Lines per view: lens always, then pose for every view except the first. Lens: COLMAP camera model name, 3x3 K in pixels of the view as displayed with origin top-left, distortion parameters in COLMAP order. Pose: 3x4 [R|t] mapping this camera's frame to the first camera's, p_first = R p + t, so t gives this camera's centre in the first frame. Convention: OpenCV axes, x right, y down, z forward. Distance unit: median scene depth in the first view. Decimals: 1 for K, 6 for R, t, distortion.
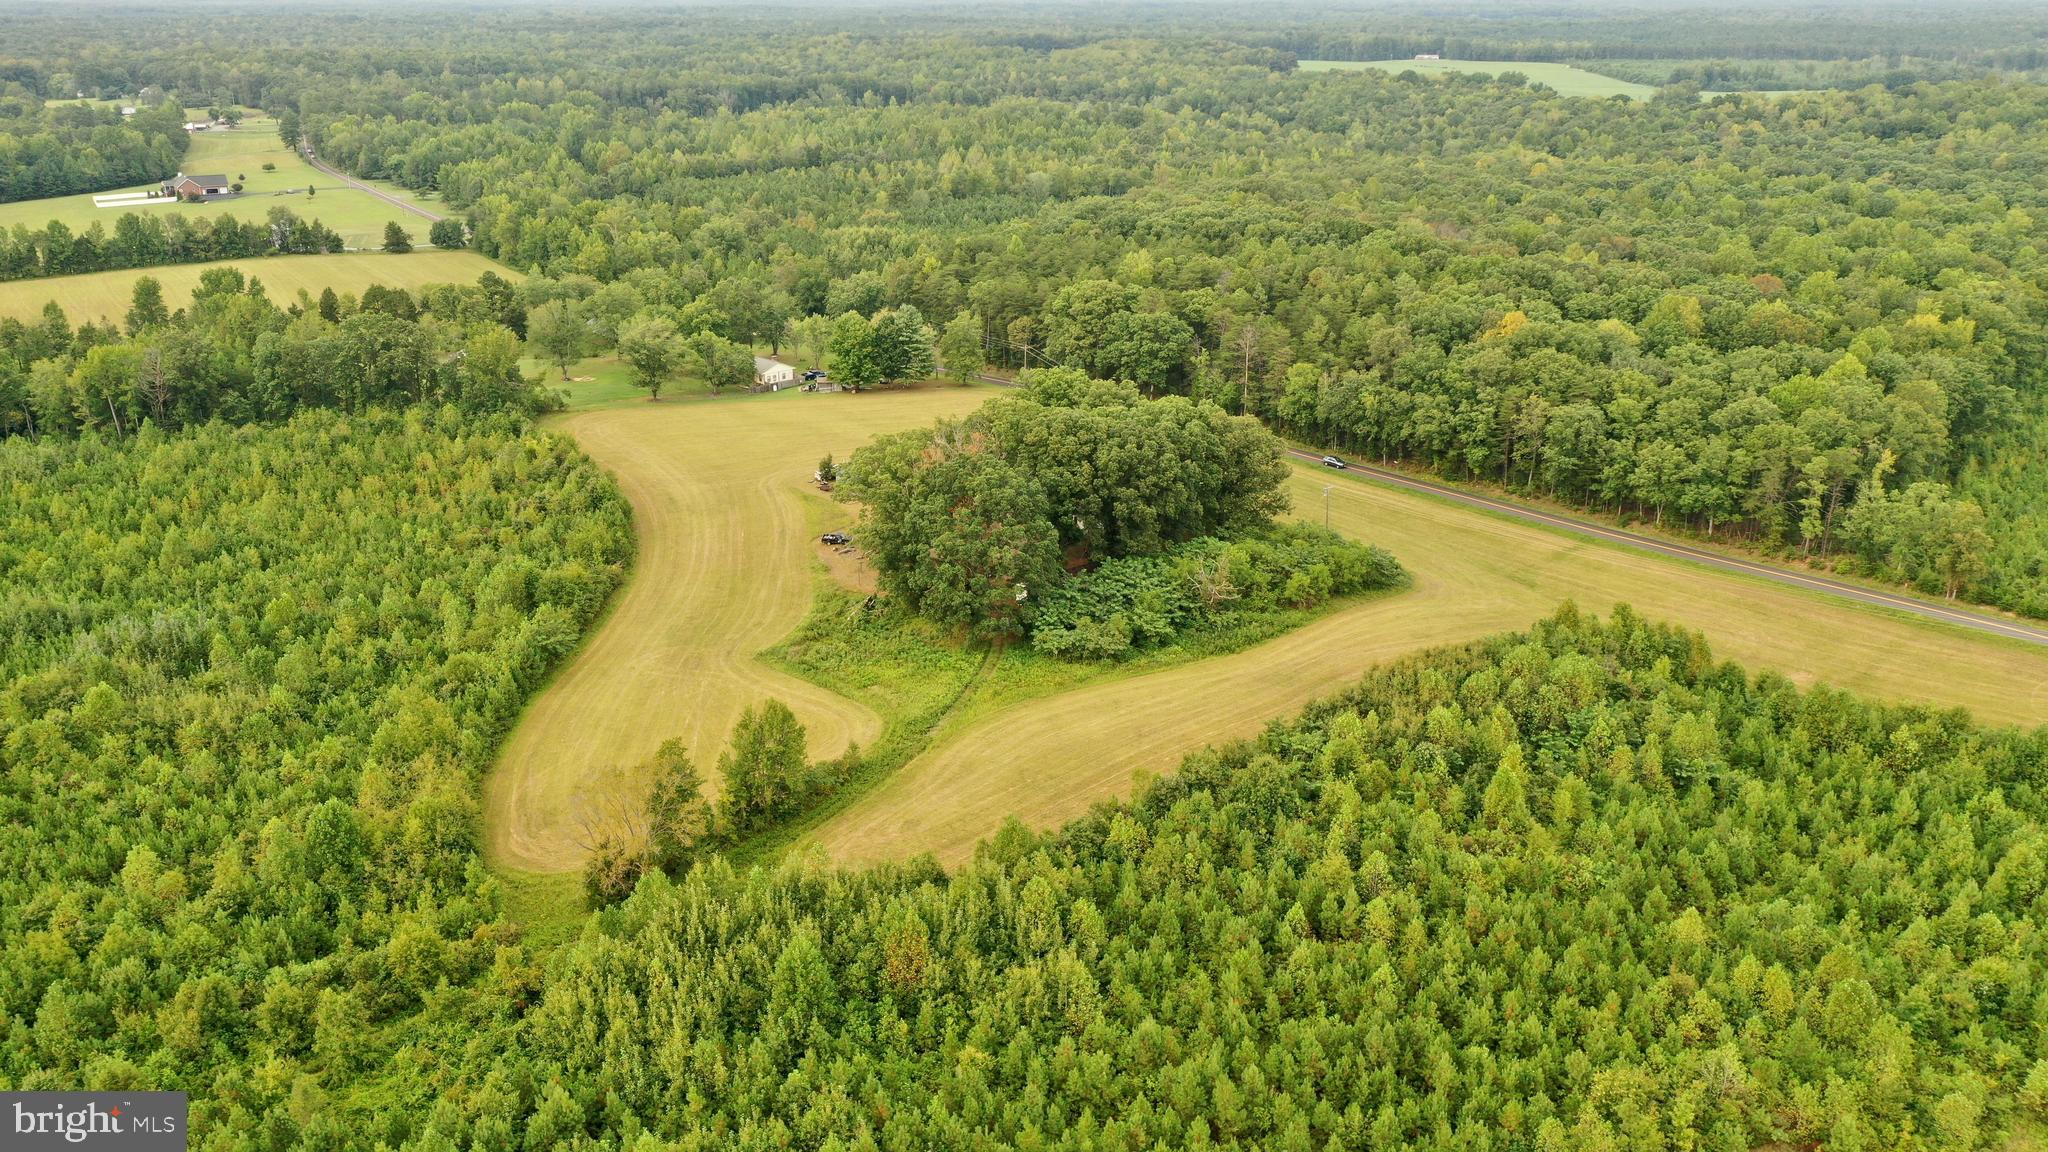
lens RADIAL K [[1634.1, 0, 1026.9], [0, 1634.1, 573.0], [0, 0, 1]] dist [0.010299, -0.012850]
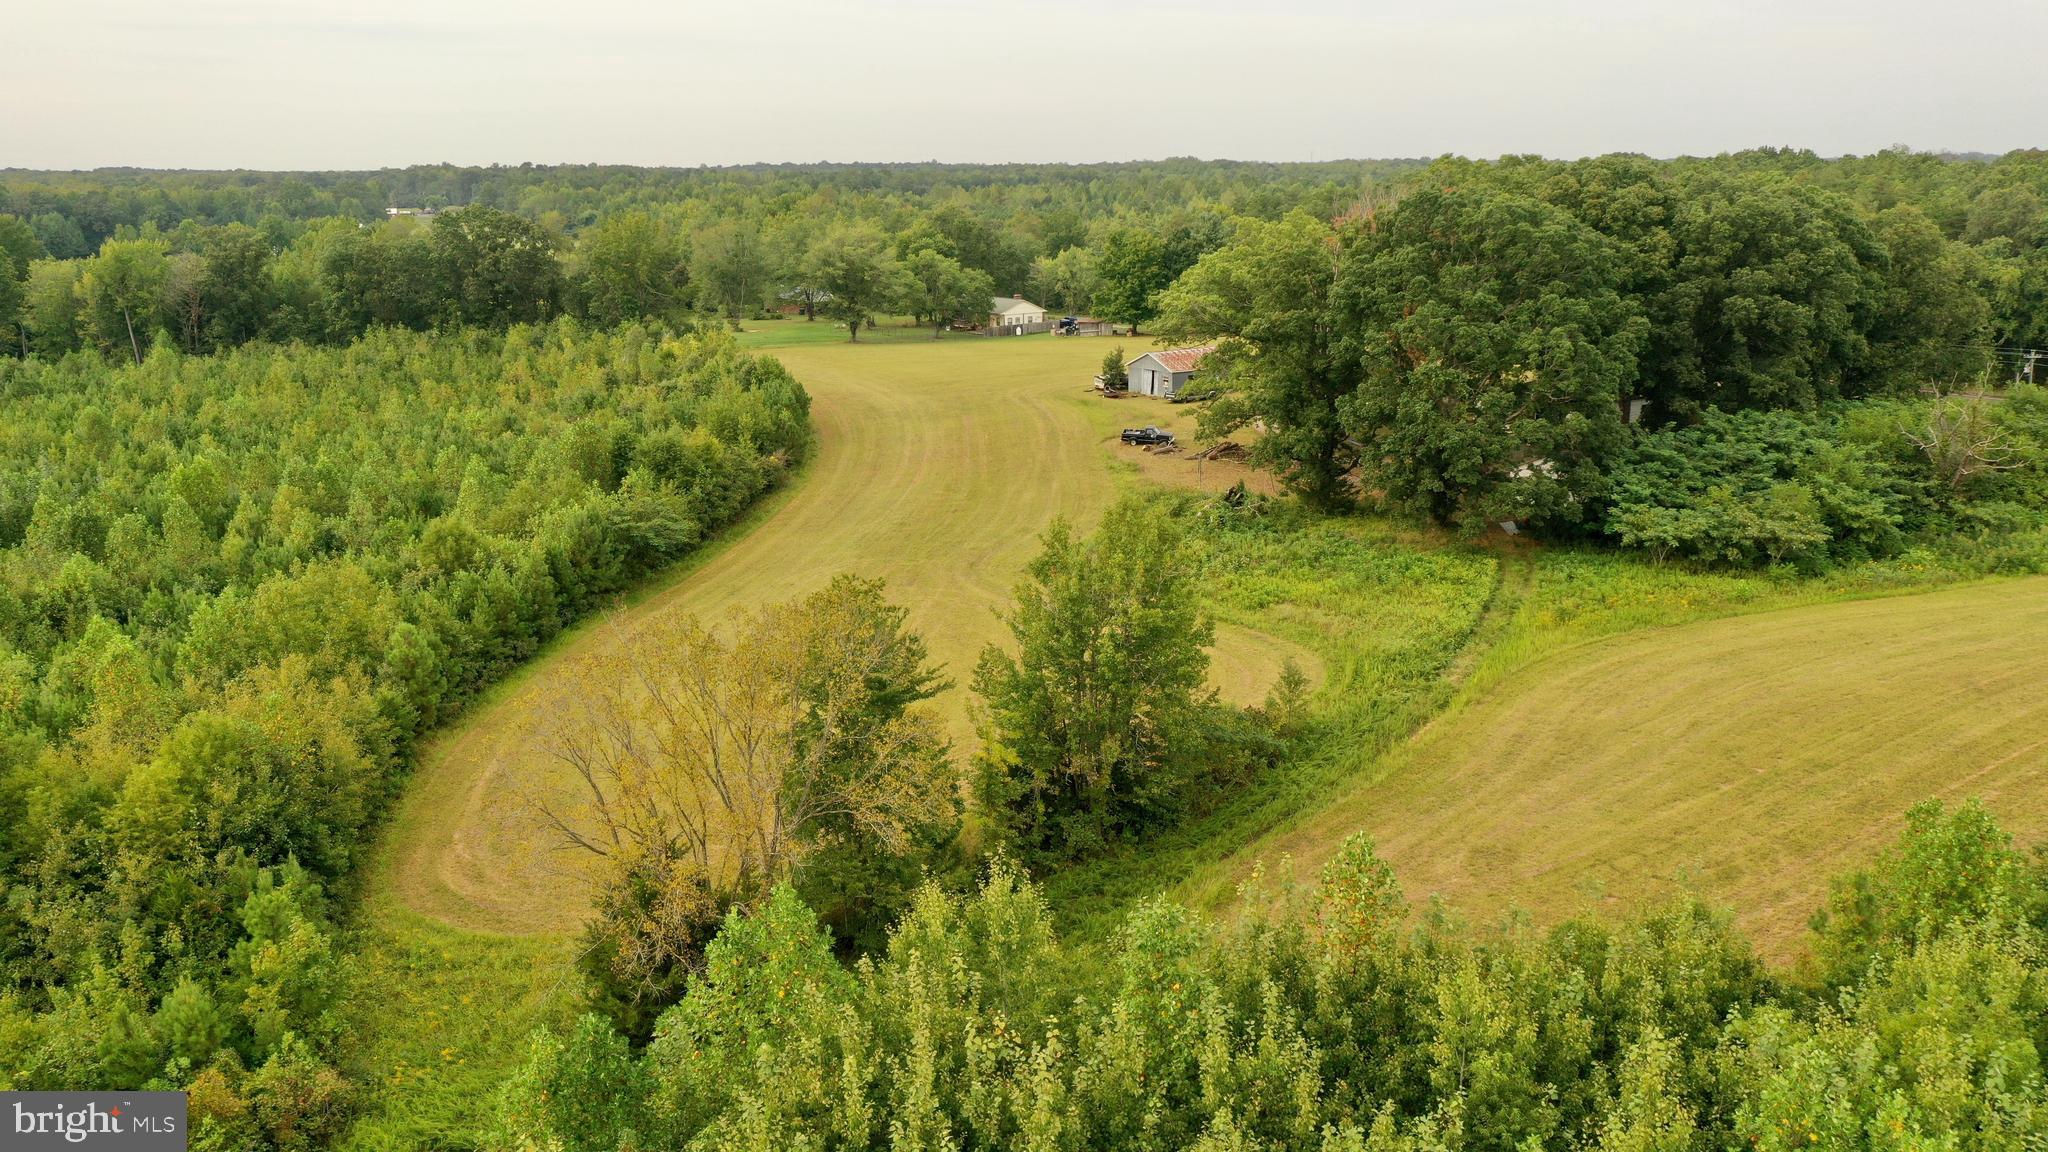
lens RADIAL K [[1634.1, 0, 1014.9], [0, 1634.1, 571.8], [0, 0, 1]] dist [0.010299, -0.012850]
pose [[0.992092, 0.018435, -0.124151, -0.103447], [-0.031073, 0.994437, -0.100641, 0.102043], [0.121605, 0.103703, 0.987146, 0.485115]]
